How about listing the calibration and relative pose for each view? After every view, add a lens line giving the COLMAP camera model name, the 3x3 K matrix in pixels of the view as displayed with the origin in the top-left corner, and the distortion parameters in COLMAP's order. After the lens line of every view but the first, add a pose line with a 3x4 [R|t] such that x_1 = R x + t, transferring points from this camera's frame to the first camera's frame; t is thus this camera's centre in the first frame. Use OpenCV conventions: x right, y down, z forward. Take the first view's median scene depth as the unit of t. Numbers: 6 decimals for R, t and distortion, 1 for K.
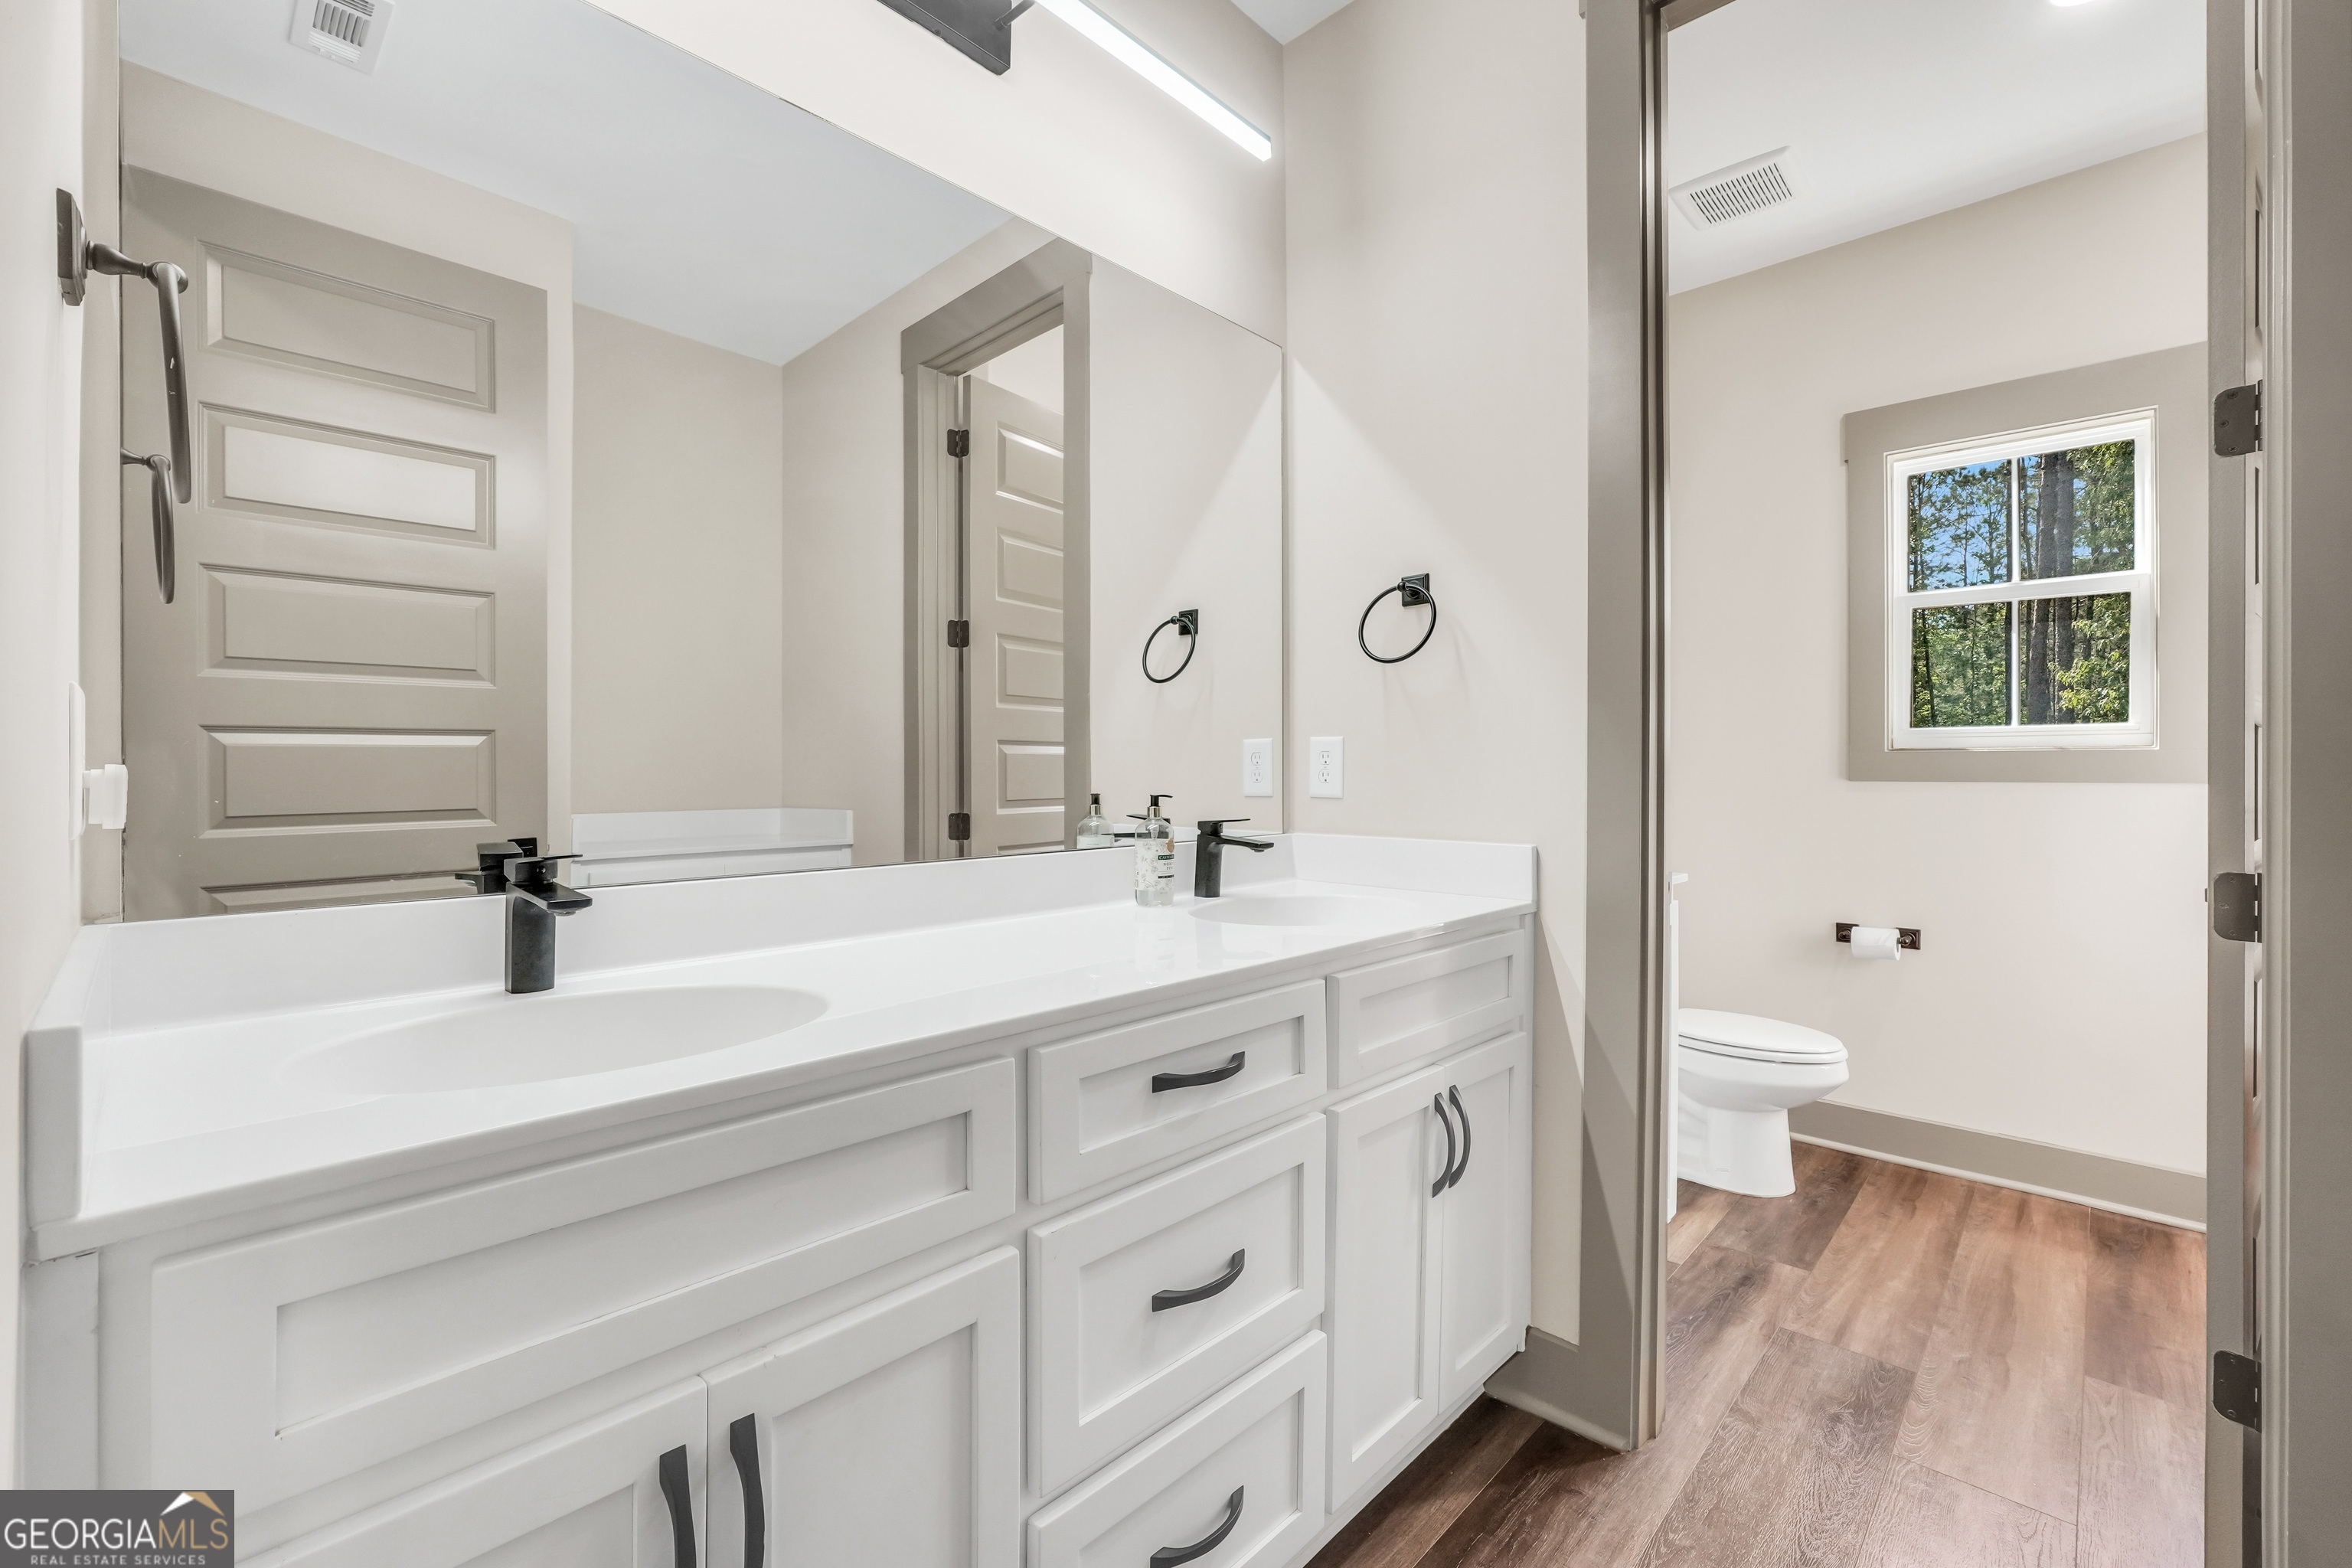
lens RADIAL K [[1003.3, 0, 1159.0], [0, 1003.3, 768.5], [0, 0, 1]] dist [-0.019170, 0.007046]
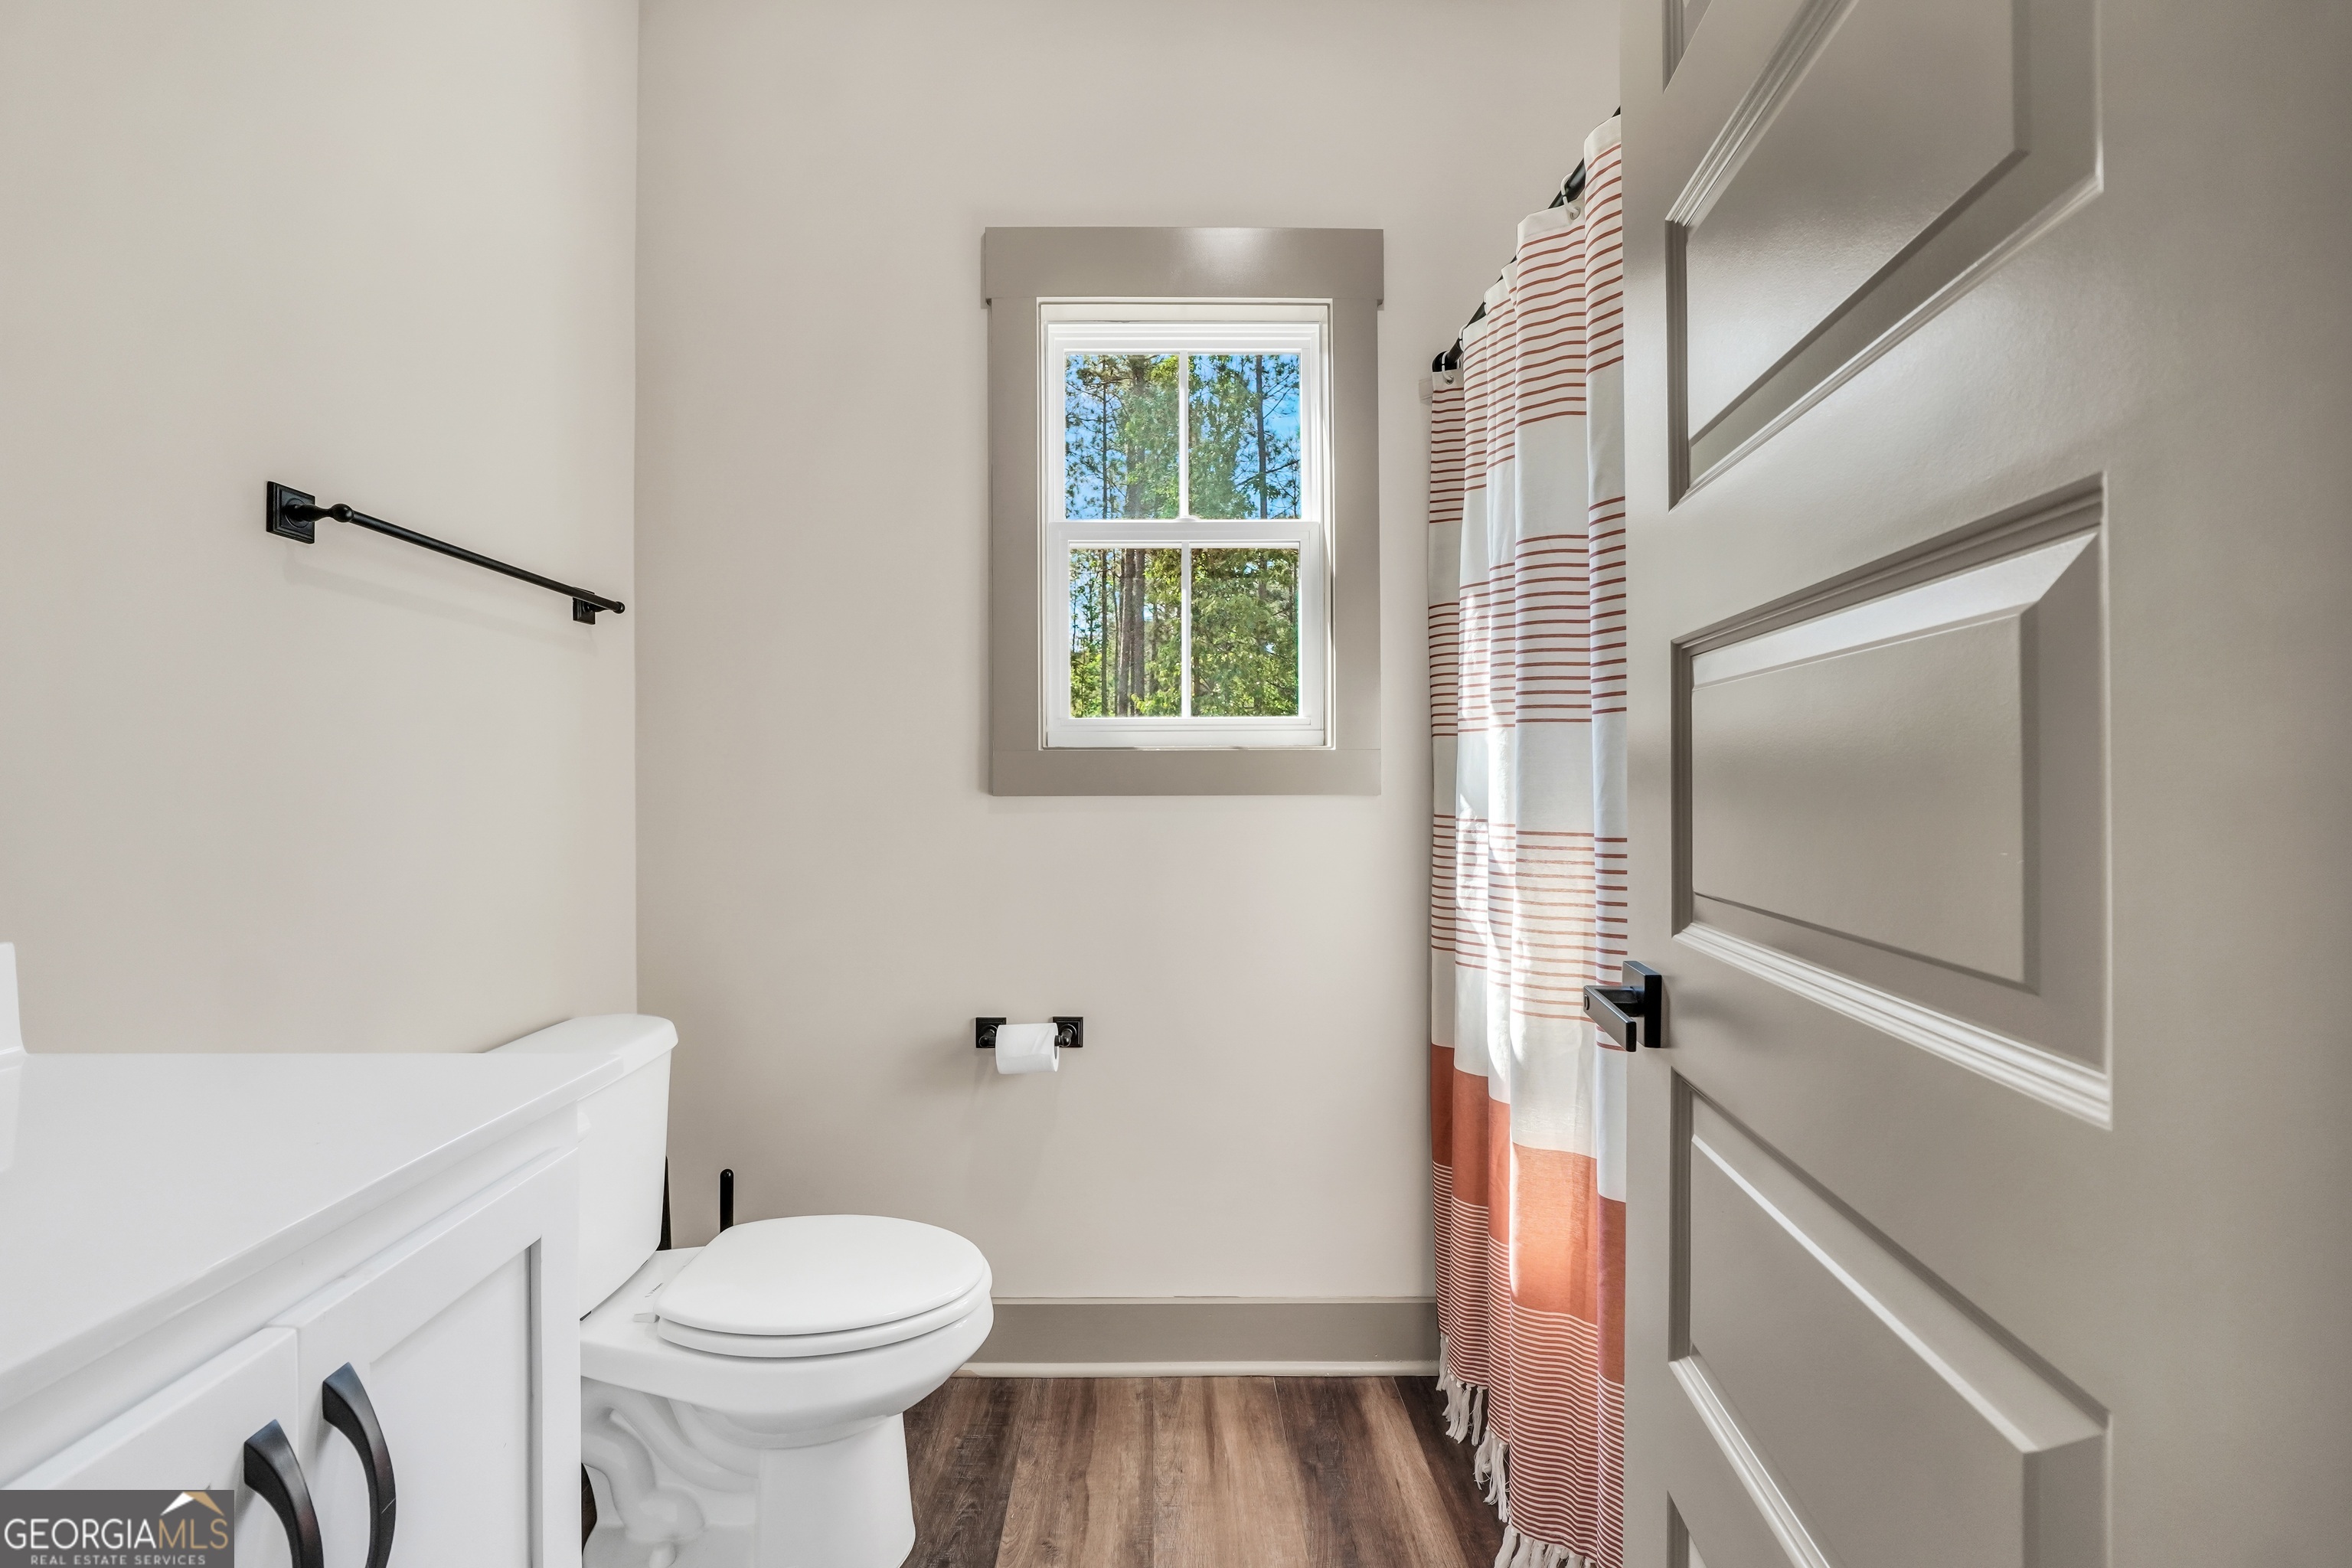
lens RADIAL K [[1003.3, 0, 1159.0], [0, 1003.3, 768.5], [0, 0, 1]] dist [-0.019170, 0.007046]
pose [[0.720242, 0.004607, 0.693708, 0.347312], [0.004668, 0.999923, -0.011488, 0.003433], [-0.693707, 0.011513, 0.720165, 0.495427]]
